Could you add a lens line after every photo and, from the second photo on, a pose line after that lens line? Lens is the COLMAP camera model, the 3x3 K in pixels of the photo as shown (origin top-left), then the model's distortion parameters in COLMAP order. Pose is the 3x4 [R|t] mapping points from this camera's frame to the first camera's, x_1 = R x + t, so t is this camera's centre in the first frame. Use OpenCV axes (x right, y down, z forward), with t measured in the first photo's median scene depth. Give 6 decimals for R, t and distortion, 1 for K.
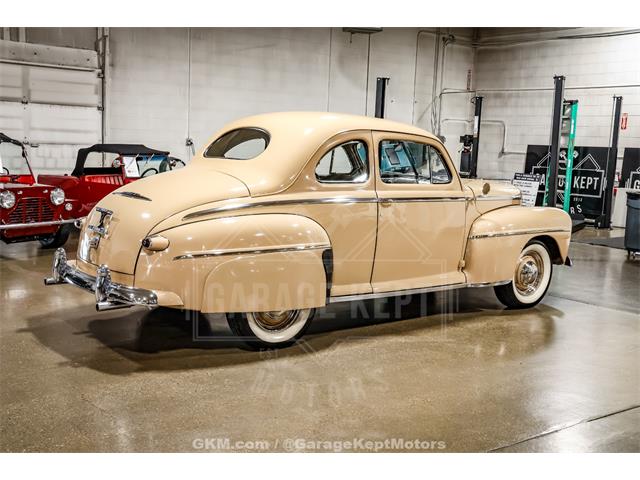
lens RADIAL K [[750.7, 0, 323.6], [0, 750.7, 242.3], [0, 0, 1]] dist [0.068023, 0.000000]
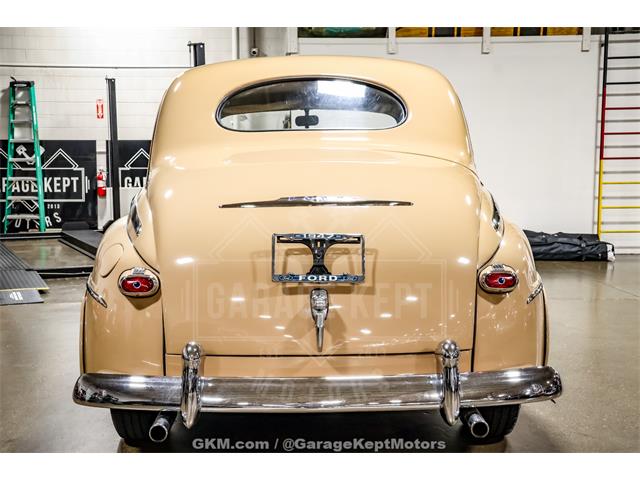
lens RADIAL K [[855.5, 0, 321.3], [0, 855.5, 257.7], [0, 0, 1]] dist [0.129917, 0.000000]
pose [[0.588971, -0.131970, 0.797306, -0.326460], [0.137585, 0.988548, 0.061990, -0.028448], [-0.796356, 0.073187, 0.600384, 0.312818]]
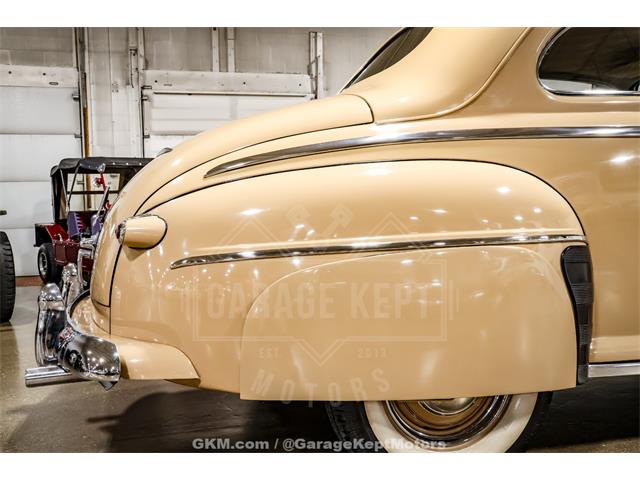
lens RADIAL K [[676.5, 0, 319.0], [0, 676.5, 239.8], [0, 0, 1]] dist [0.017862, 0.000000]
pose [[0.925421, -0.044201, -0.376353, 0.007162], [0.010838, 0.995855, -0.090309, 0.017753], [0.378785, 0.079495, 0.922064, 0.288352]]
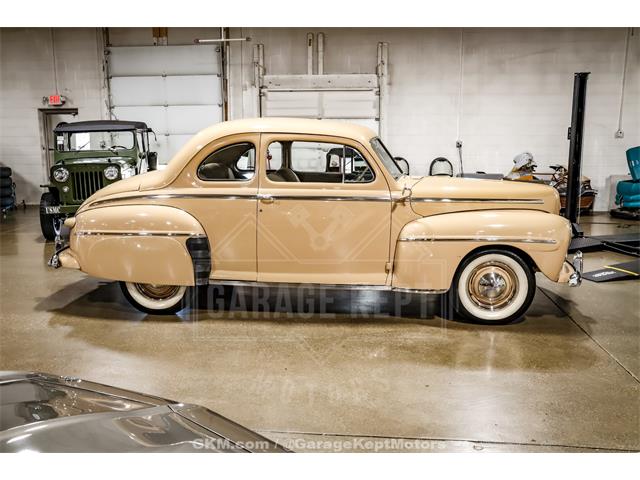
lens RADIAL K [[618.5, 0, 323.6], [0, 618.5, 246.6], [0, 0, 1]] dist [-0.057903, 0.000000]
pose [[0.722933, 0.087624, -0.685340, 0.379413], [-0.066001, 0.996147, 0.057741, -0.021308], [0.687759, 0.003490, 0.725931, 0.209201]]
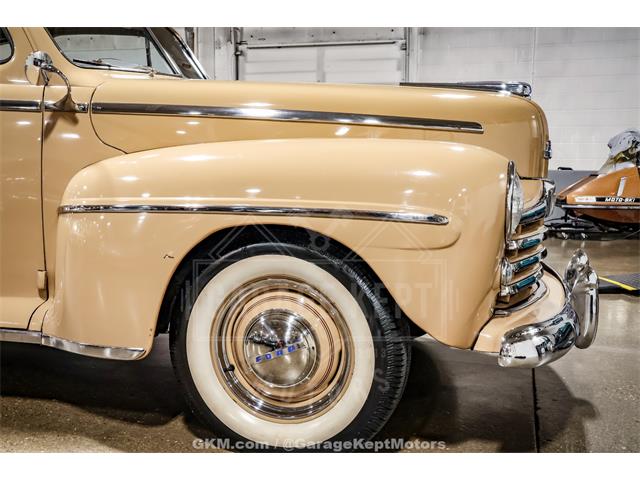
lens RADIAL K [[710.4, 0, 318.4], [0, 710.4, 240.5], [0, 0, 1]] dist [0.007859, 0.000000]
pose [[0.572007, 0.061912, -0.817909, 0.315229], [-0.101513, 0.994825, 0.004310, -0.004064], [0.813943, 0.080563, 0.575332, 0.518616]]
